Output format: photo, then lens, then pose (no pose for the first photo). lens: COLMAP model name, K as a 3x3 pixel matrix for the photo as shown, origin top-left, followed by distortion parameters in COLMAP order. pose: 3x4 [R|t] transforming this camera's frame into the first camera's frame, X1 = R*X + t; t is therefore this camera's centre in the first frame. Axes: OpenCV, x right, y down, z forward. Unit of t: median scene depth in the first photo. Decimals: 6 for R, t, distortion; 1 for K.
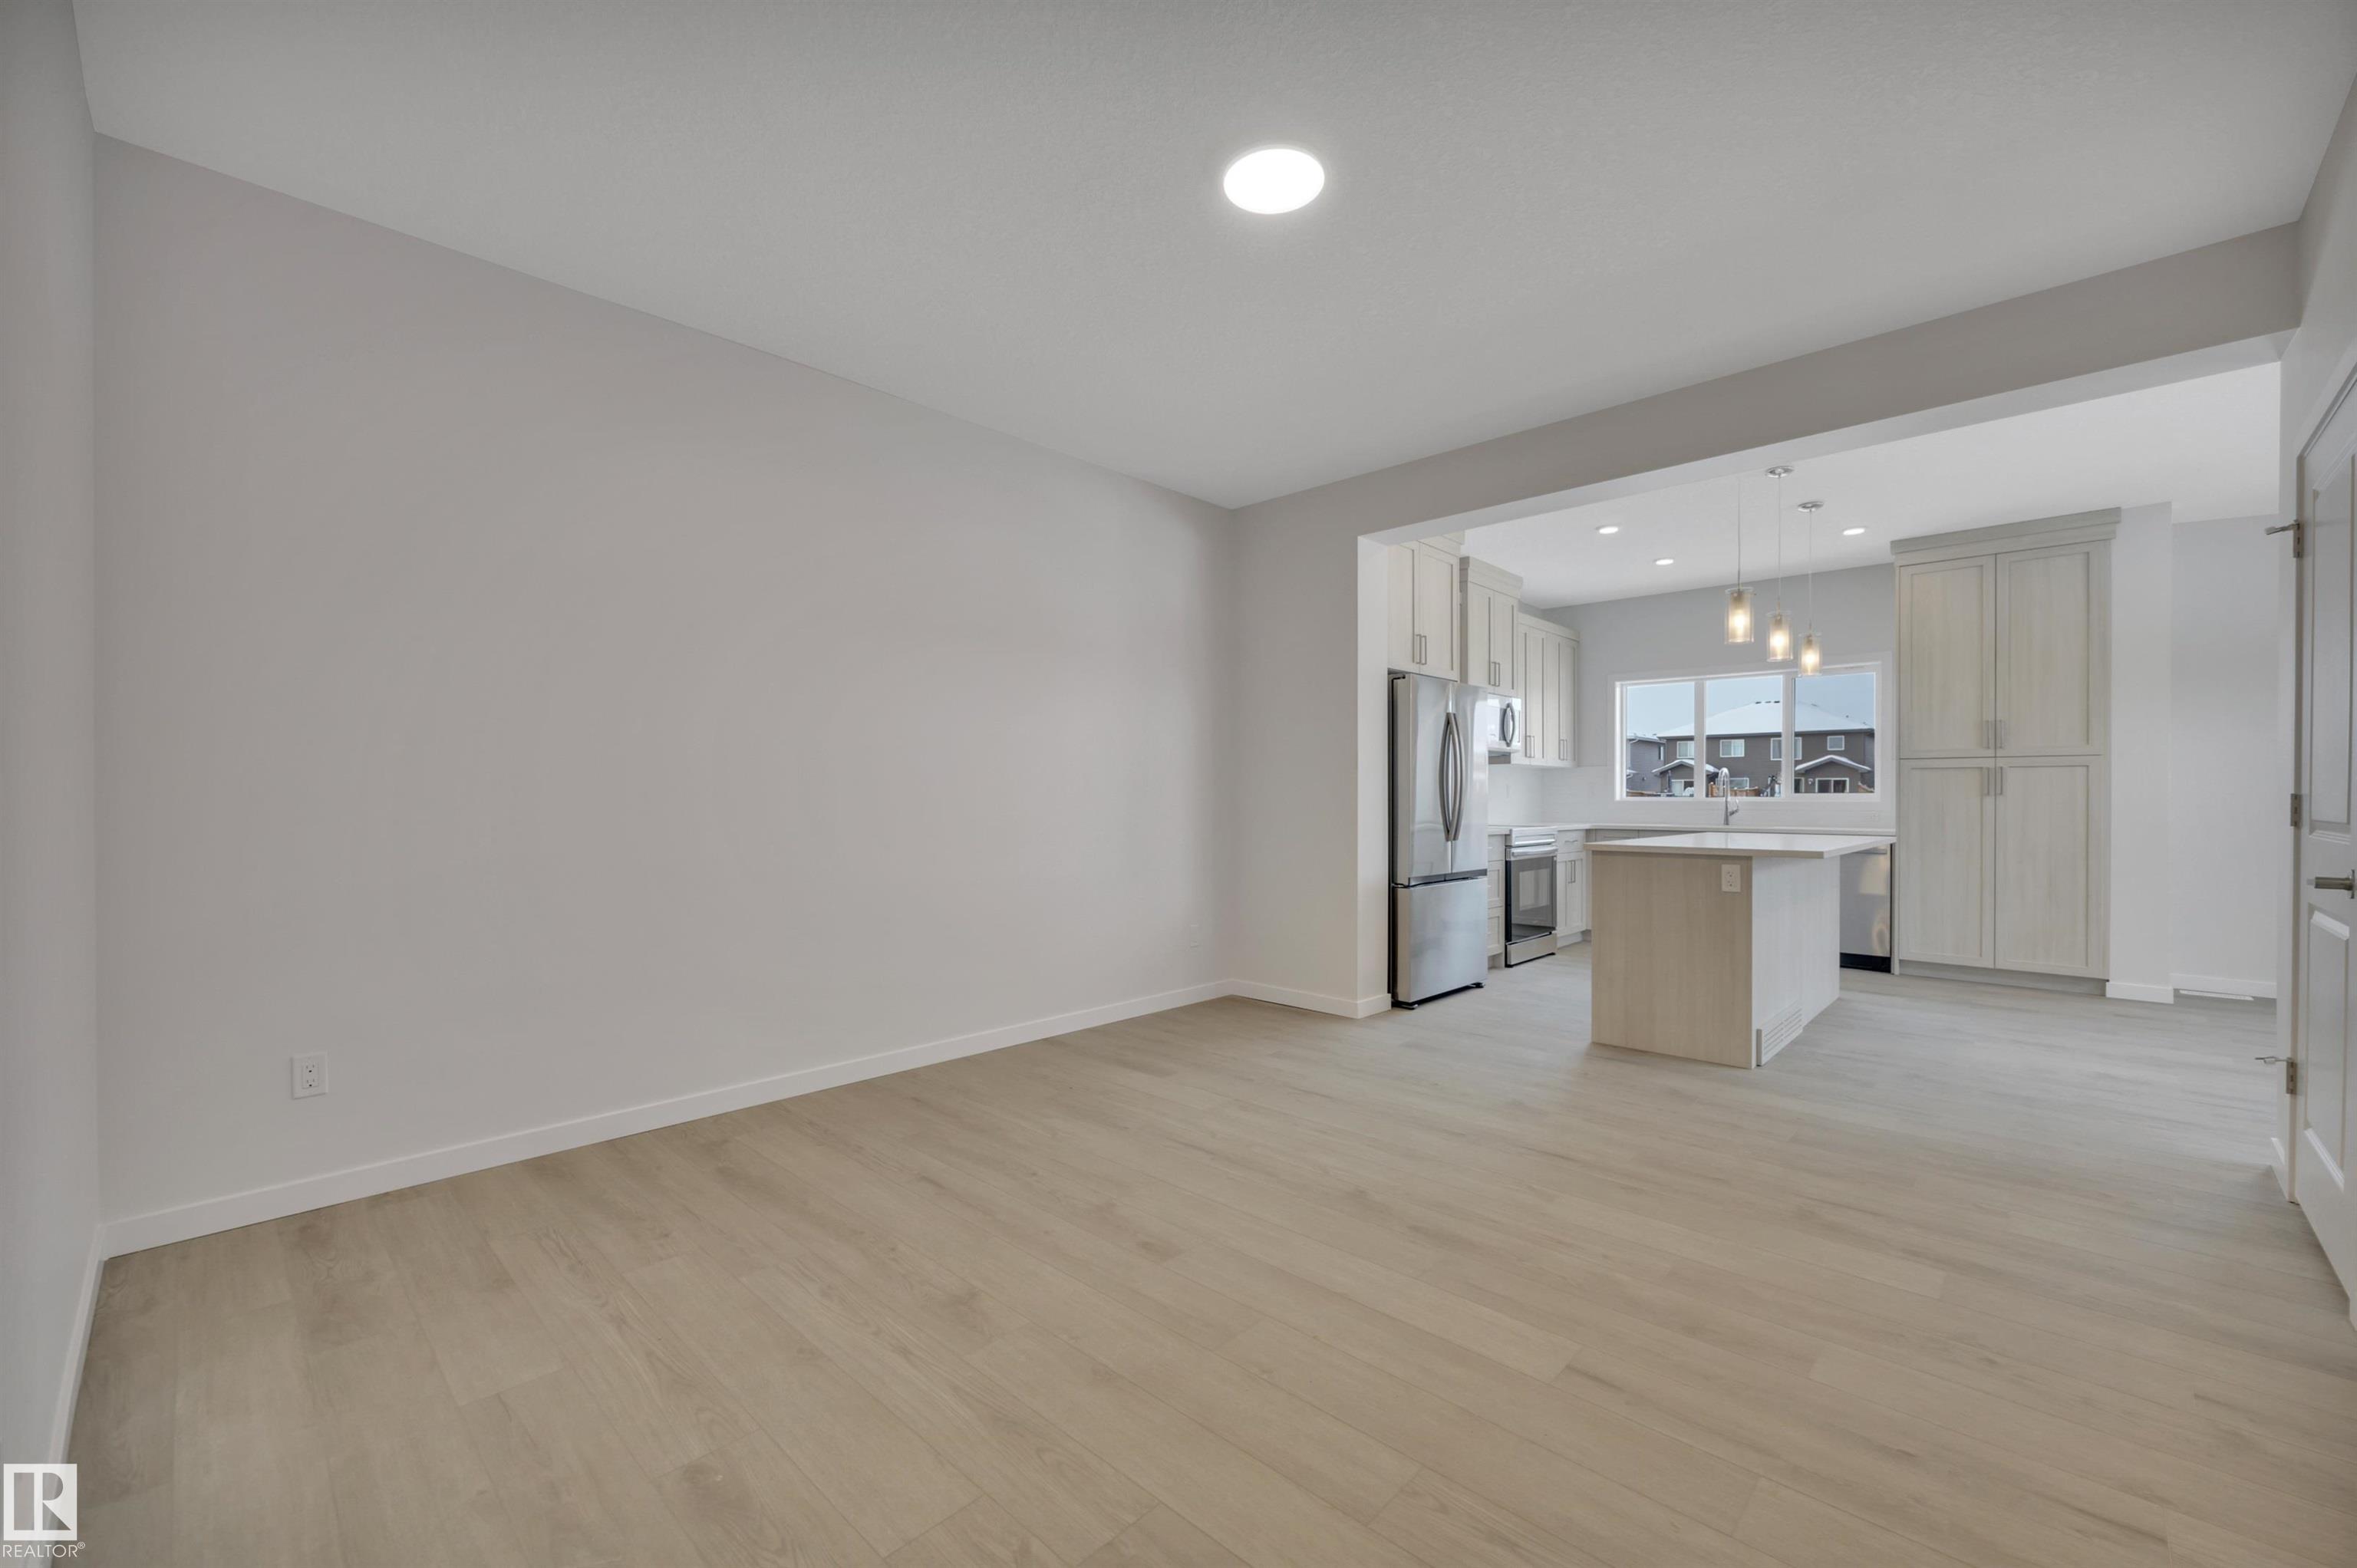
lens RADIAL K [[959.8, 0, 1175.3], [0, 959.8, 787.6], [0, 0, 1]] dist [-0.000440, -0.000570]
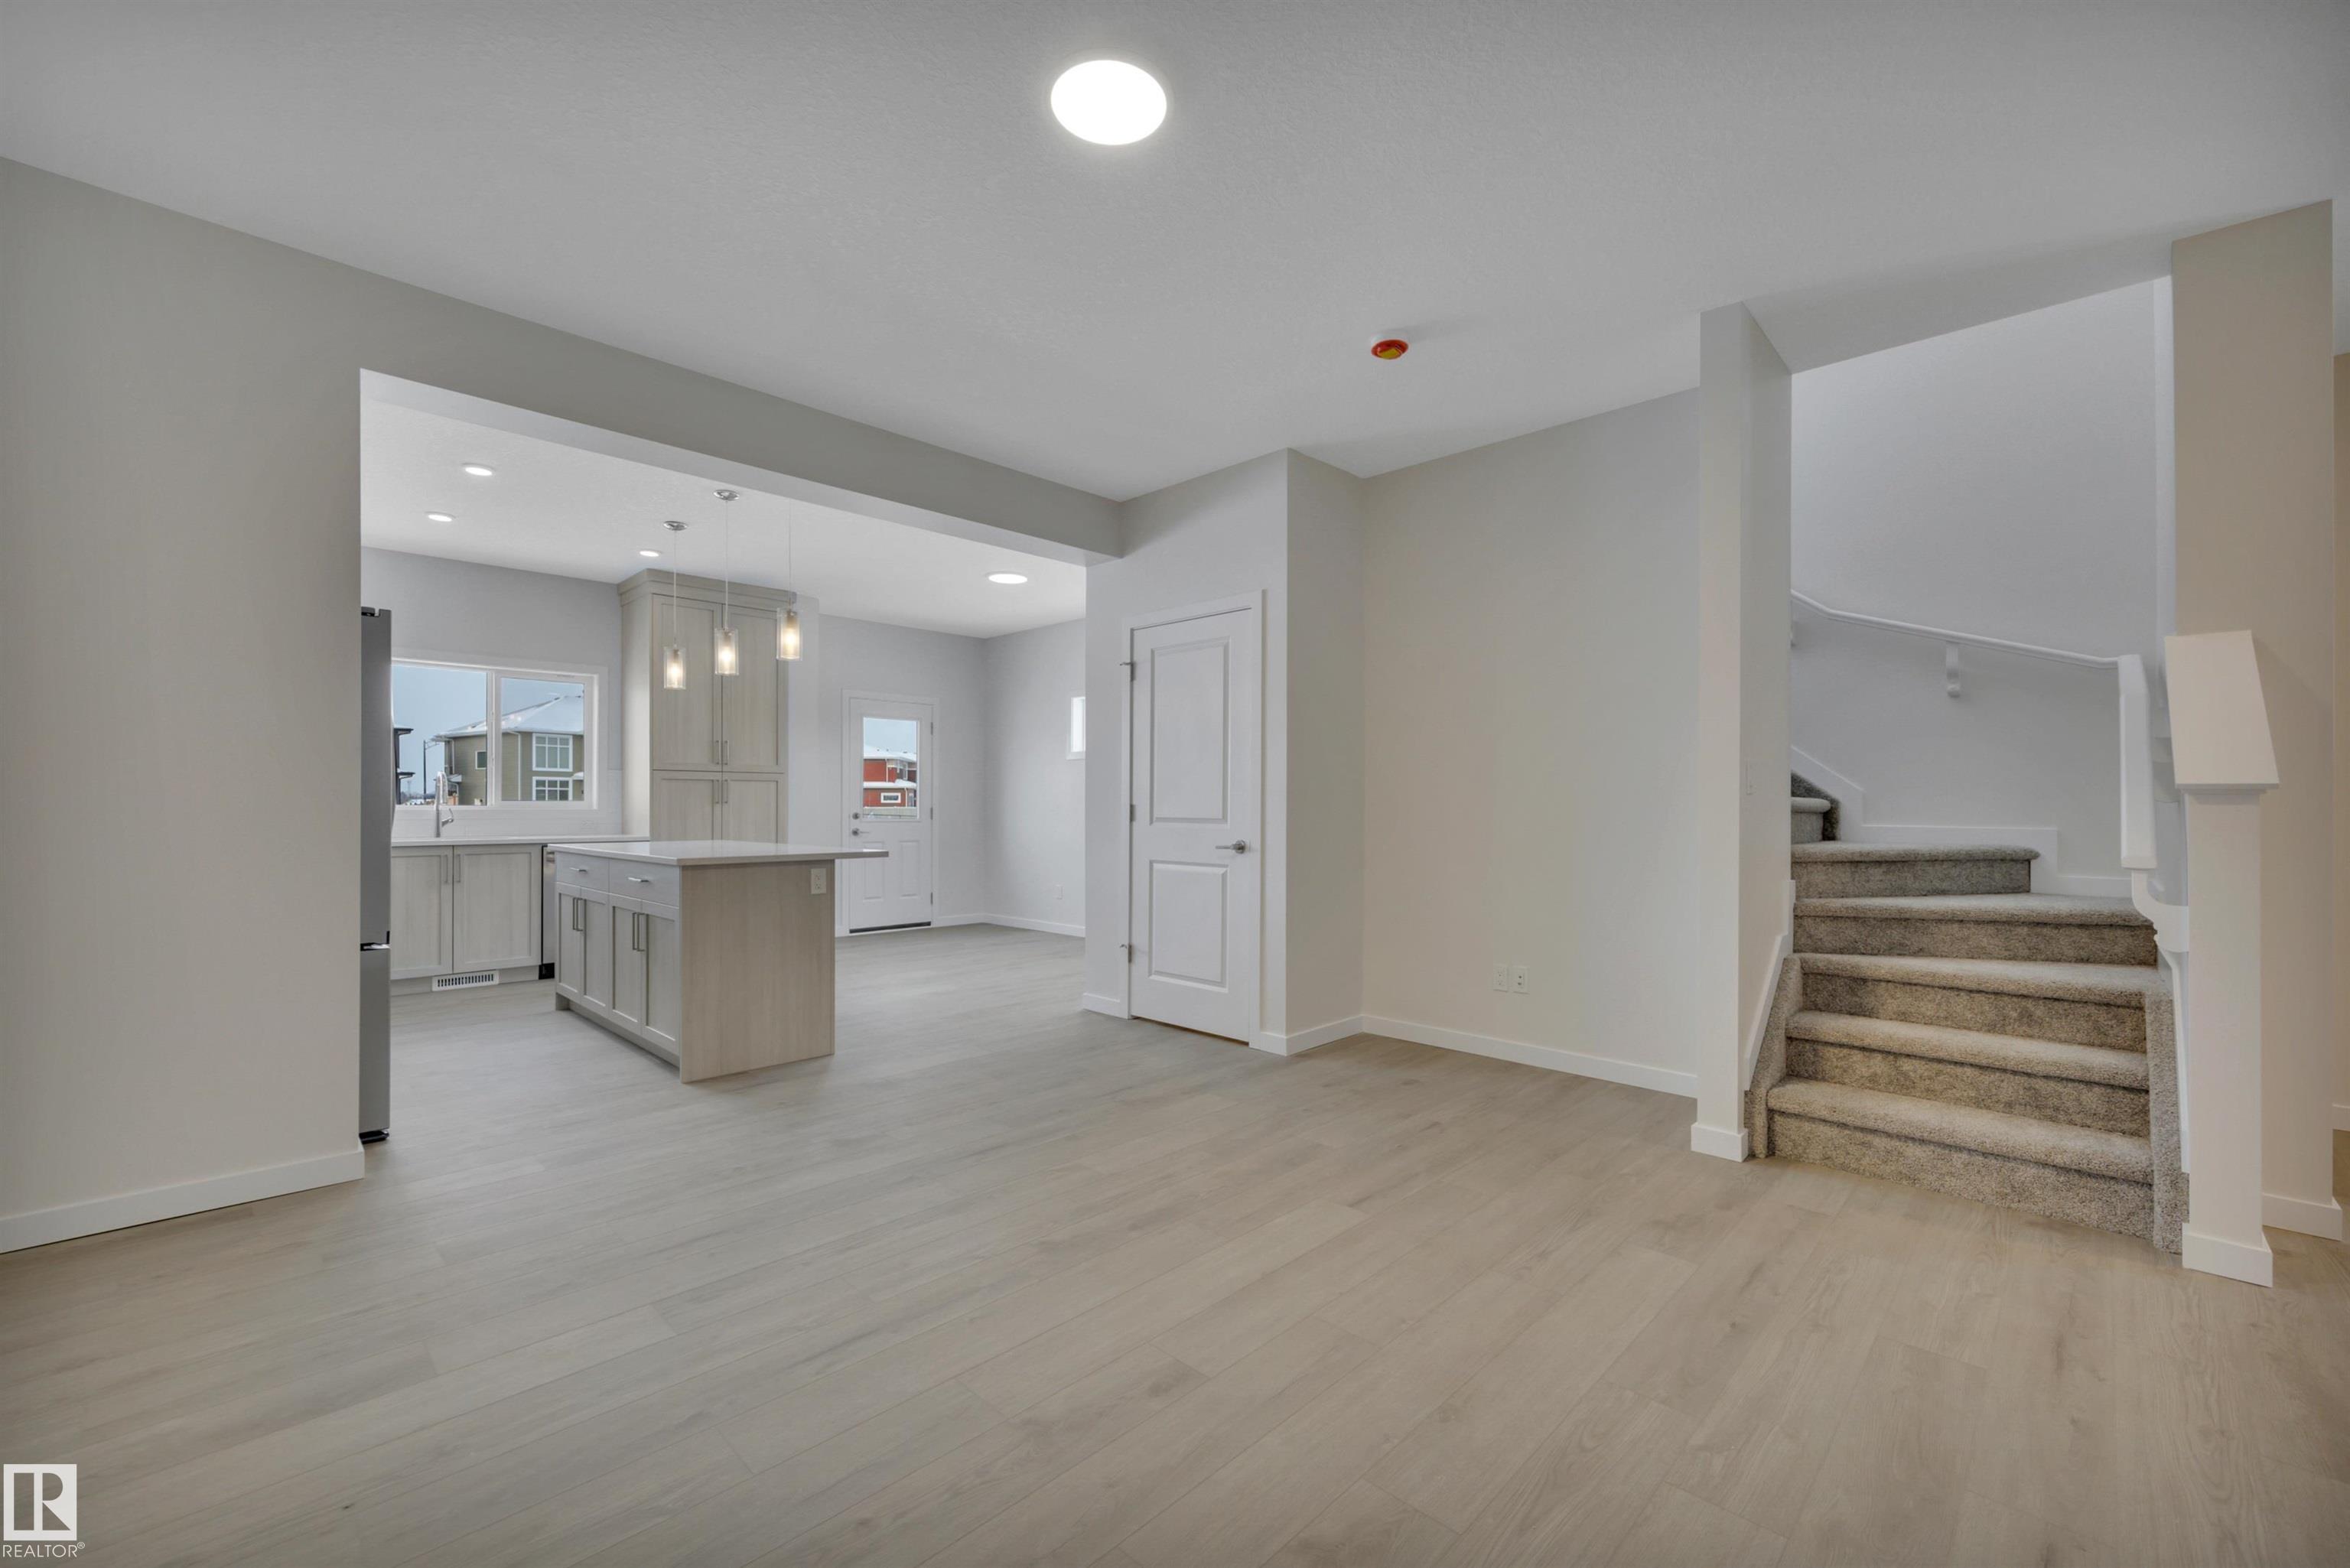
lens RADIAL K [[948.3, 0, 1185.3], [0, 948.3, 791.1], [0, 0, 1]] dist [-0.000716, -0.000091]
pose [[0.011437, 0.014103, 0.999835, -0.342569], [-0.009829, 0.999854, -0.013991, 0.003260], [-0.999886, -0.009667, 0.011574, 0.418633]]
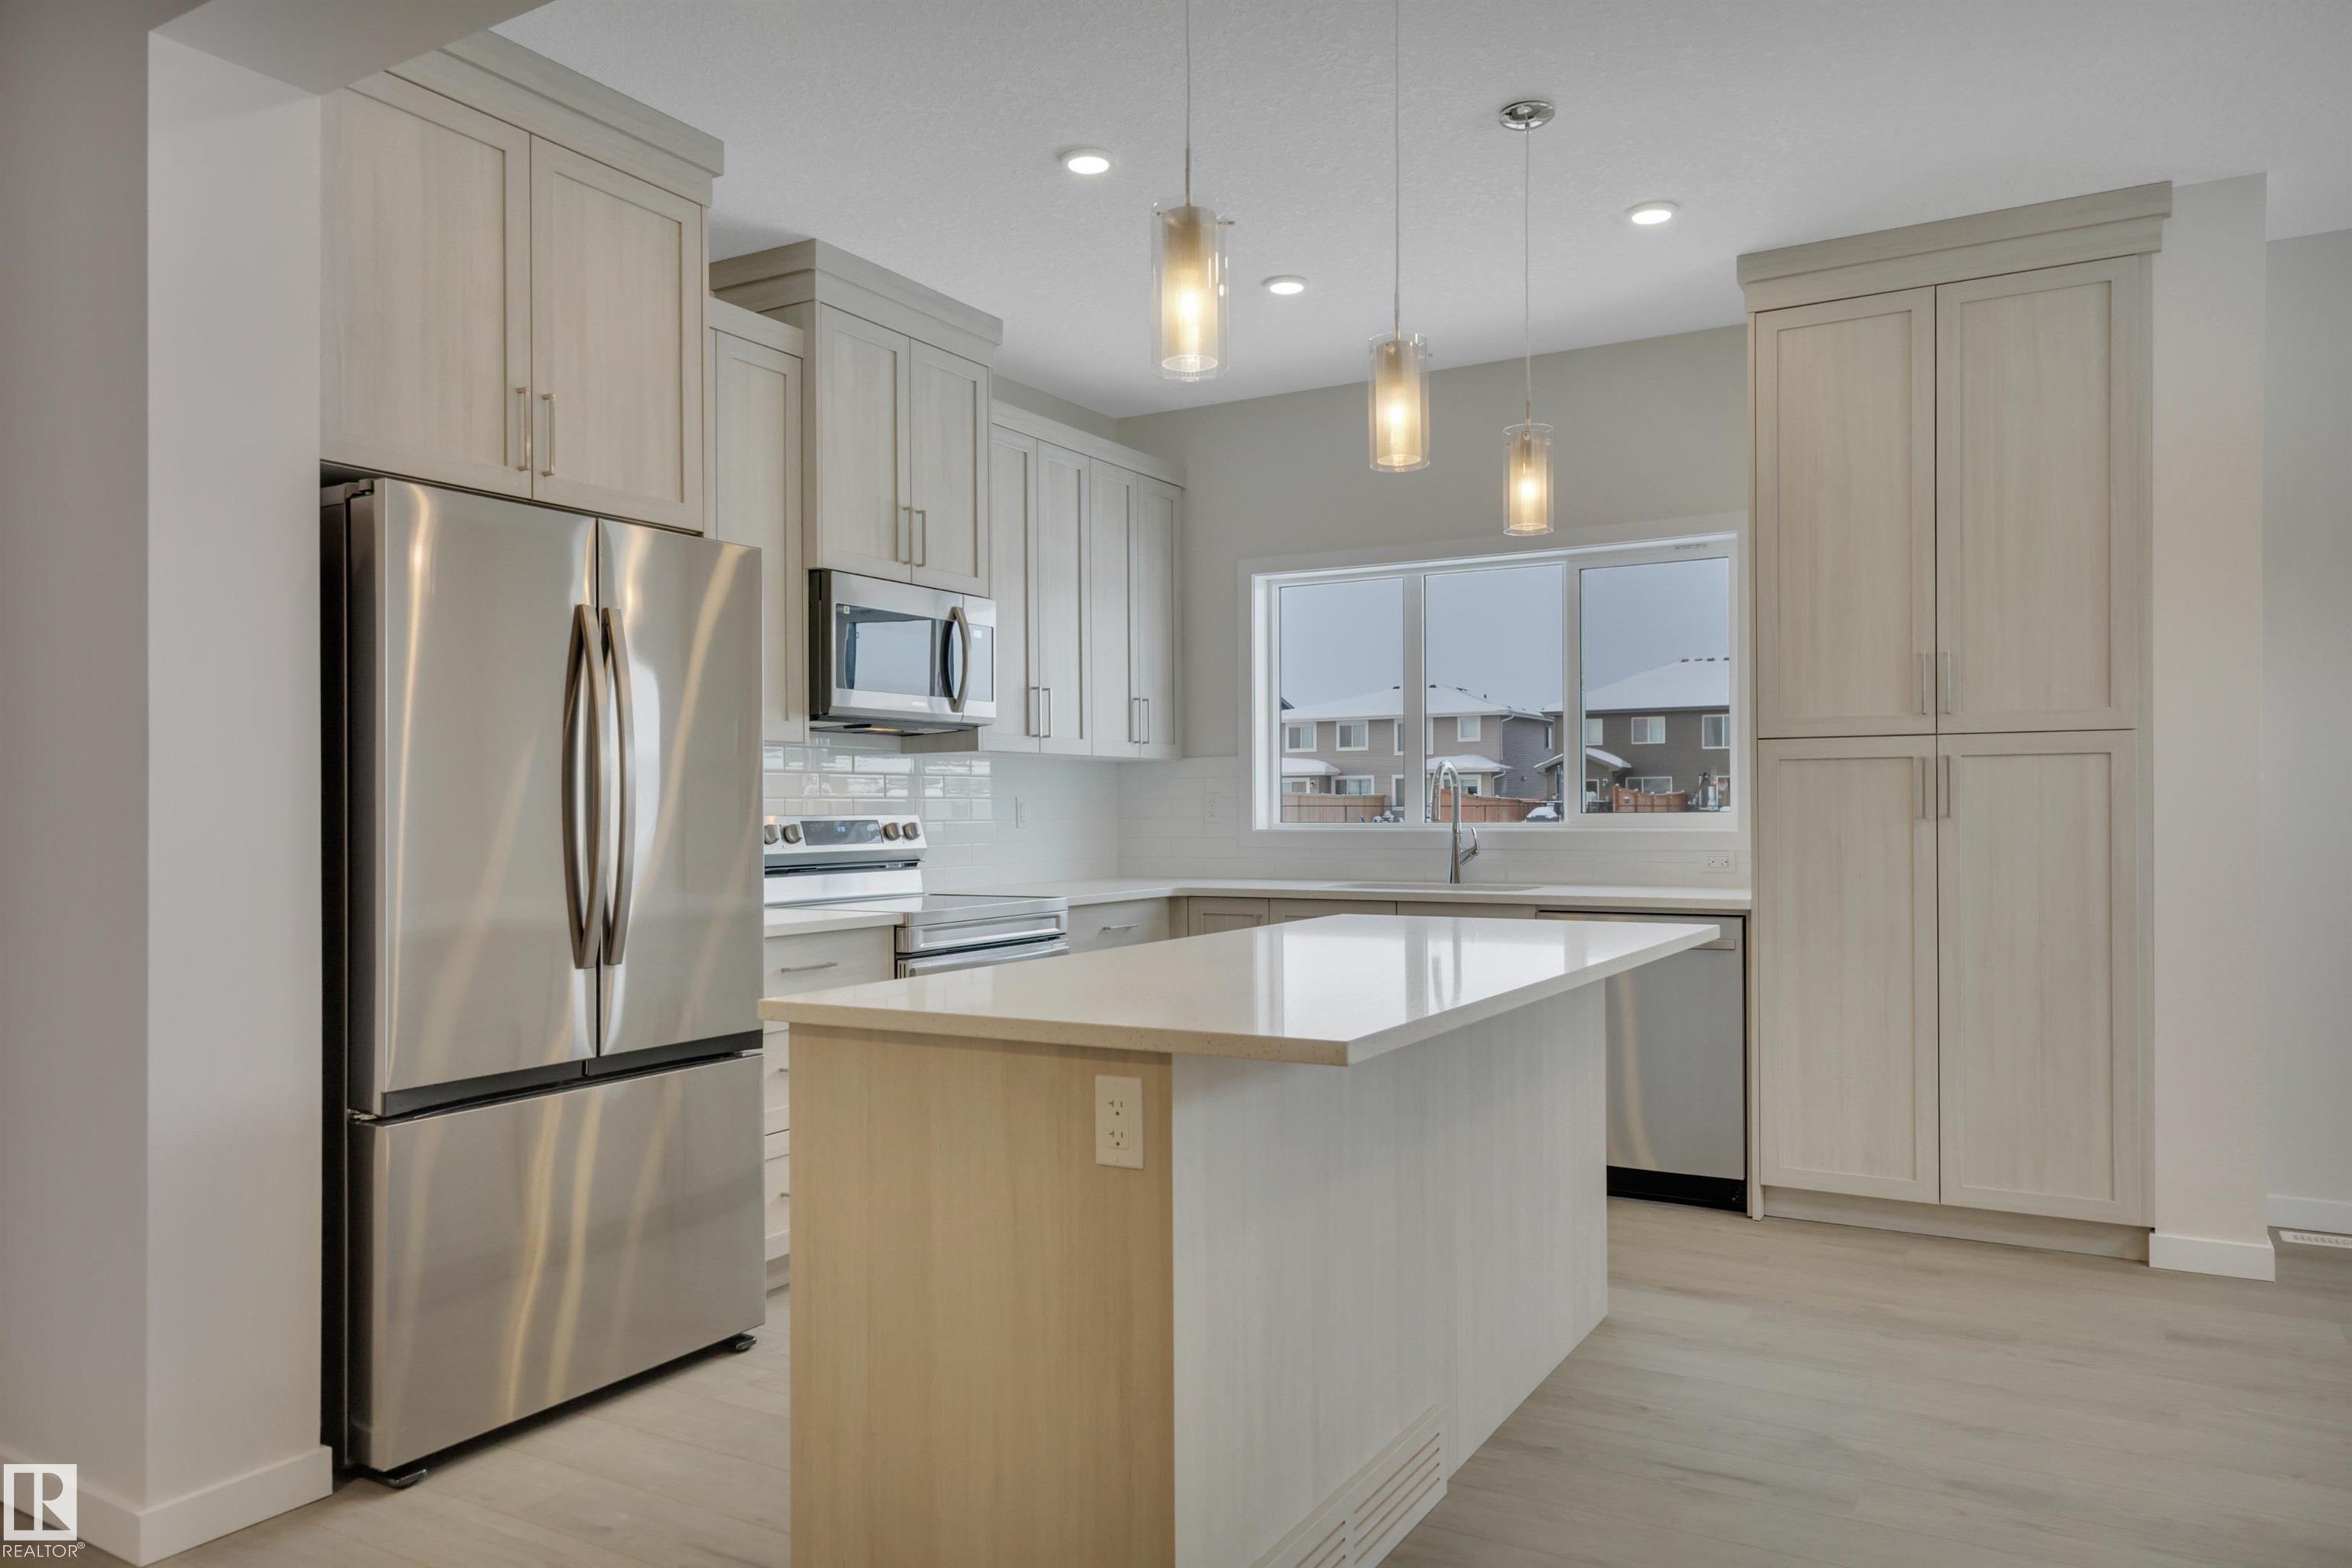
lens RADIAL K [[1595.2, 0, 1176.0], [0, 1595.2, 784.0], [0, 0, 1]] dist [0.005109, 0.004078]
pose [[0.973813, -0.003932, 0.227317, 0.348227], [0.005360, 0.999970, -0.005667, -0.006853], [-0.227288, 0.006737, 0.973804, 0.363341]]
